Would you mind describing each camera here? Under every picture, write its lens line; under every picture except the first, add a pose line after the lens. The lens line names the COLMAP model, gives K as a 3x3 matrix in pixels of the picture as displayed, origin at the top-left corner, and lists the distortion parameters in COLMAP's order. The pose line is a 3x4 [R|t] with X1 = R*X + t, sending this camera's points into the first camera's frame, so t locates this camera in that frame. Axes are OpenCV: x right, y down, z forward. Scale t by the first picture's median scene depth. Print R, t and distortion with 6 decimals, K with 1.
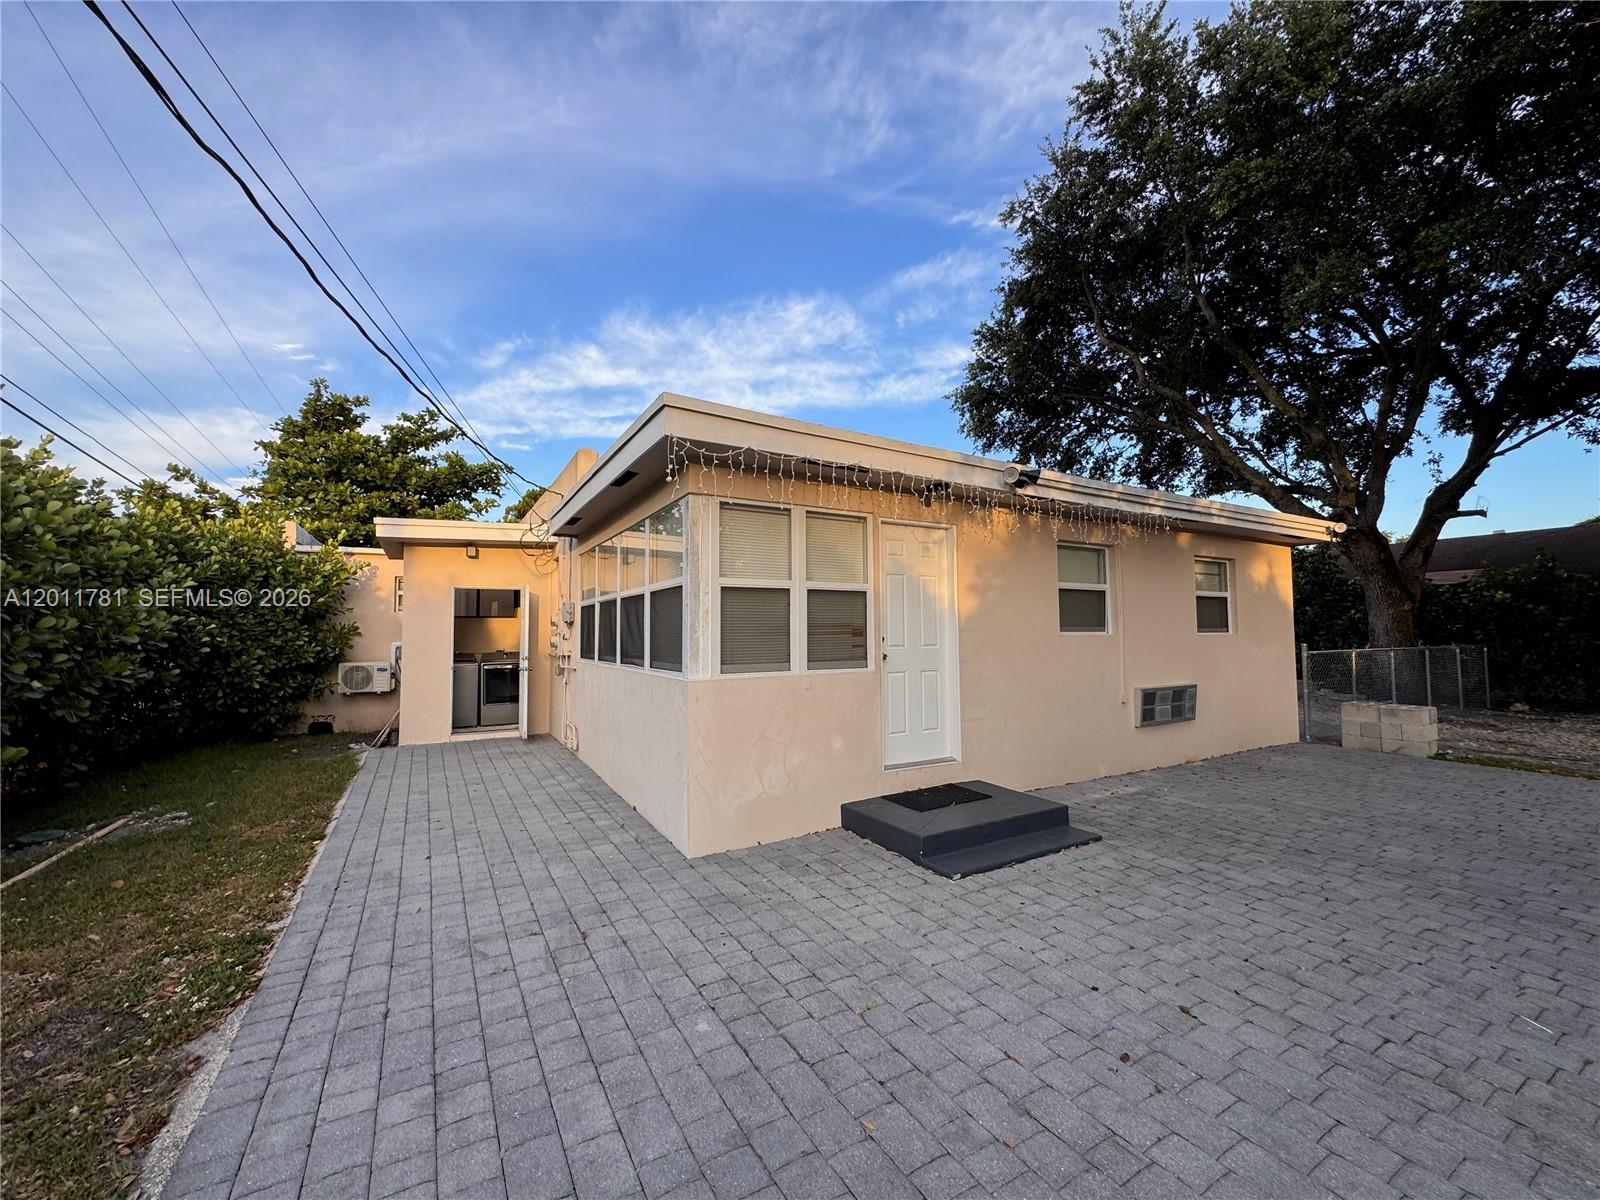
lens RADIAL K [[640.2, 0, 797.8], [0, 640.2, 598.6], [0, 0, 1]] dist [-0.004383, 0.000312]
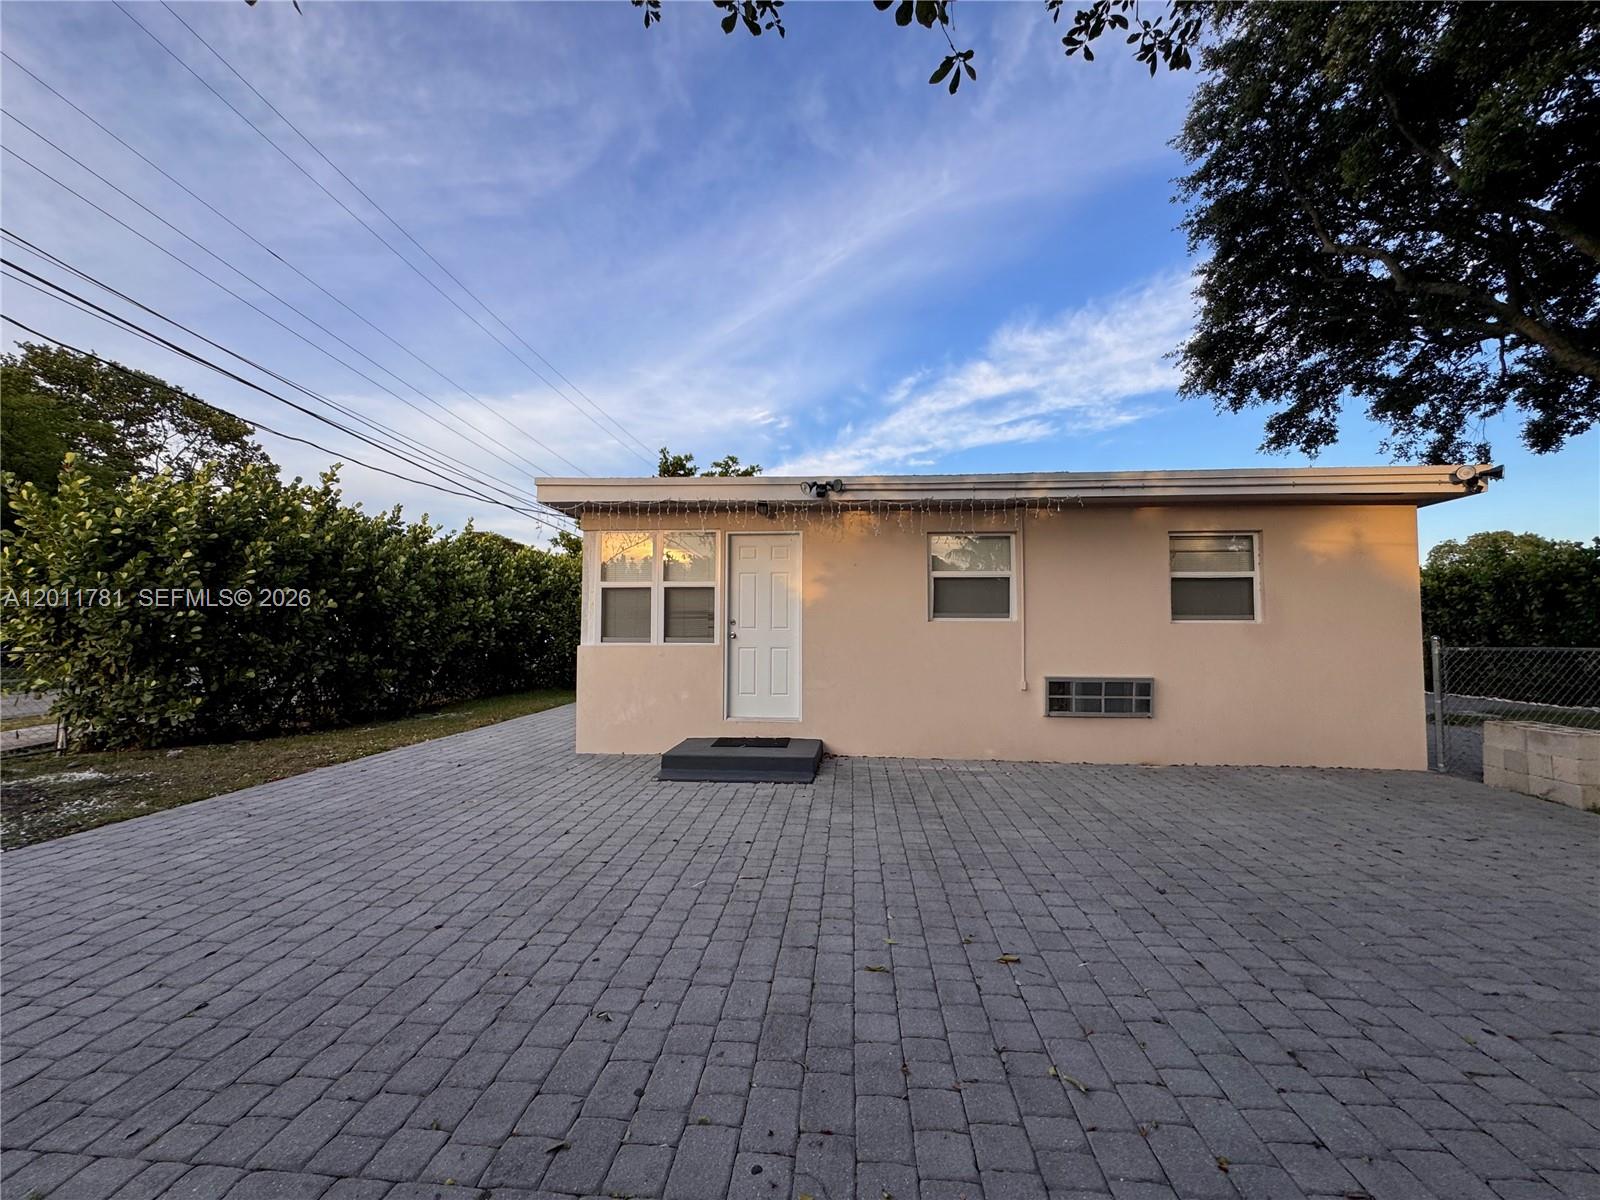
lens RADIAL K [[640.2, 0, 797.8], [0, 640.2, 598.6], [0, 0, 1]] dist [-0.004383, 0.000312]
pose [[0.818619, -0.021311, -0.573942, 1.176833], [0.023372, 0.999720, -0.003785, 0.025881], [0.573861, -0.010316, 0.818887, -0.015335]]
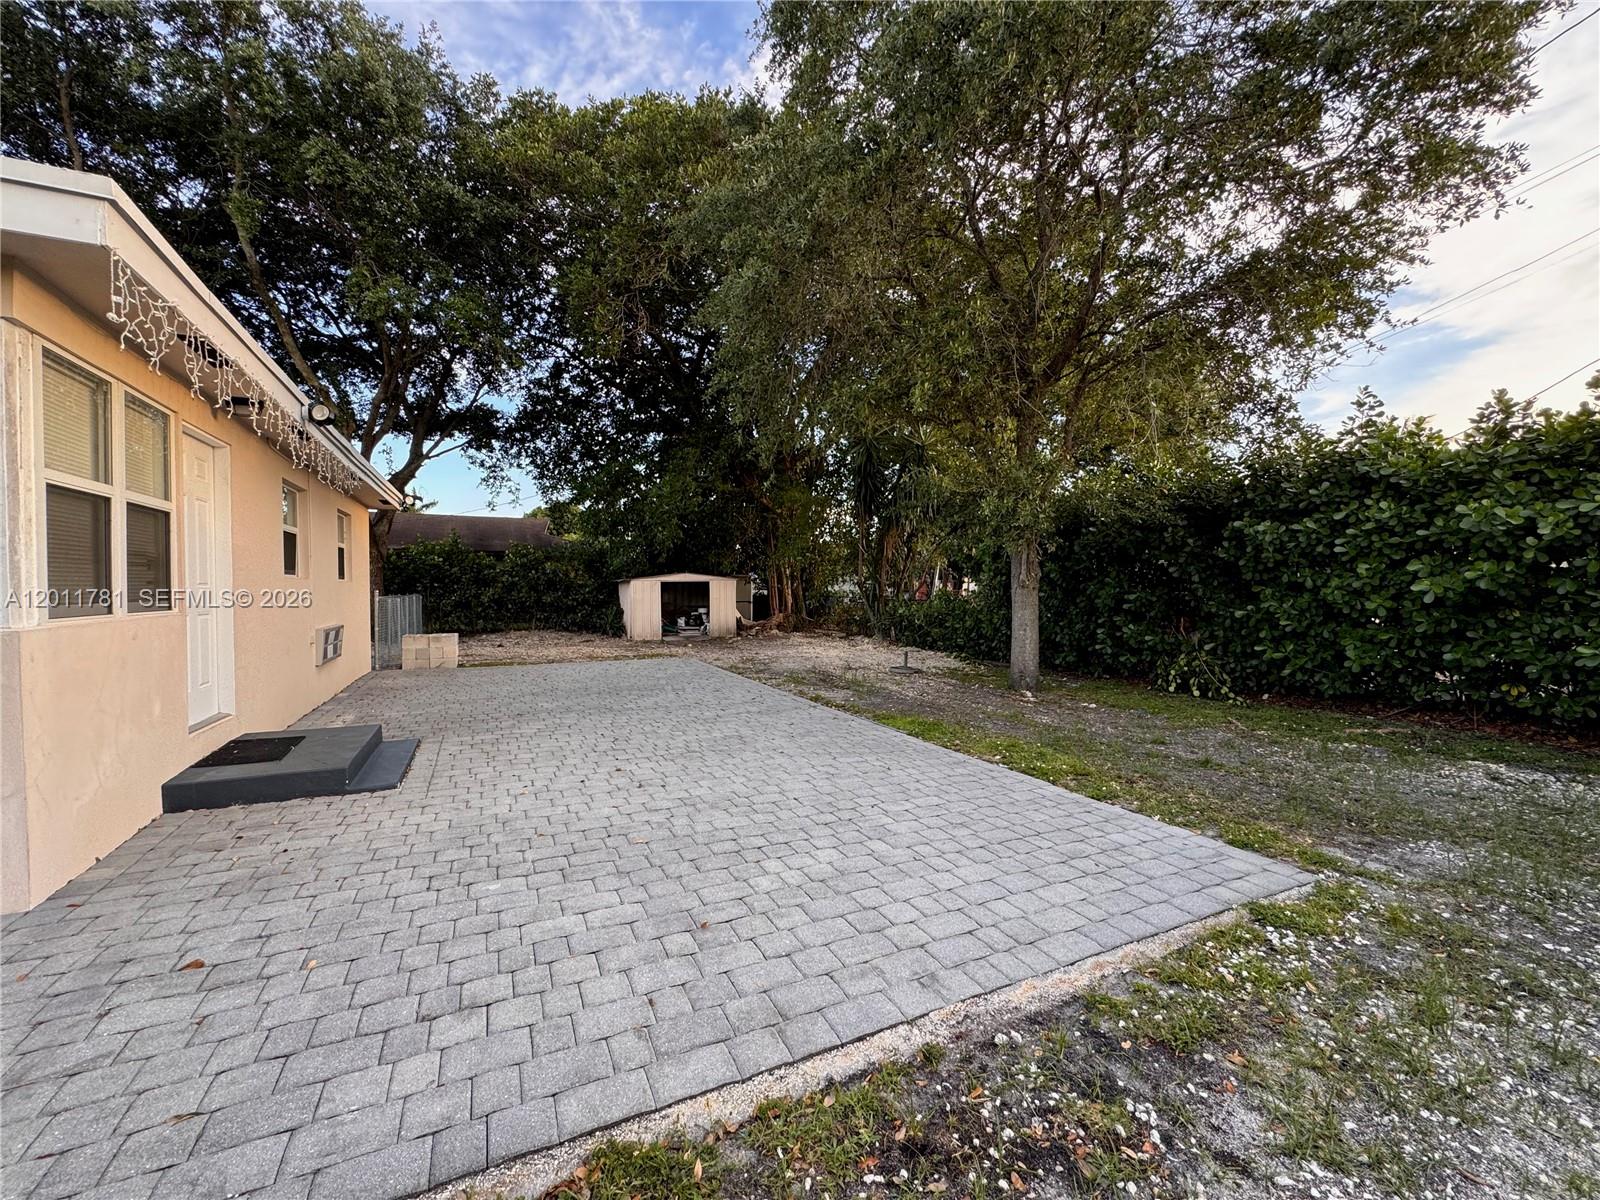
lens RADIAL K [[640.2, 0, 797.8], [0, 640.2, 598.6], [0, 0, 1]] dist [-0.004383, 0.000312]
pose [[0.075570, -0.011289, 0.997077, -0.693368], [-0.053209, 0.998466, 0.015338, 0.046412], [-0.995720, -0.054213, 0.074853, 0.202910]]
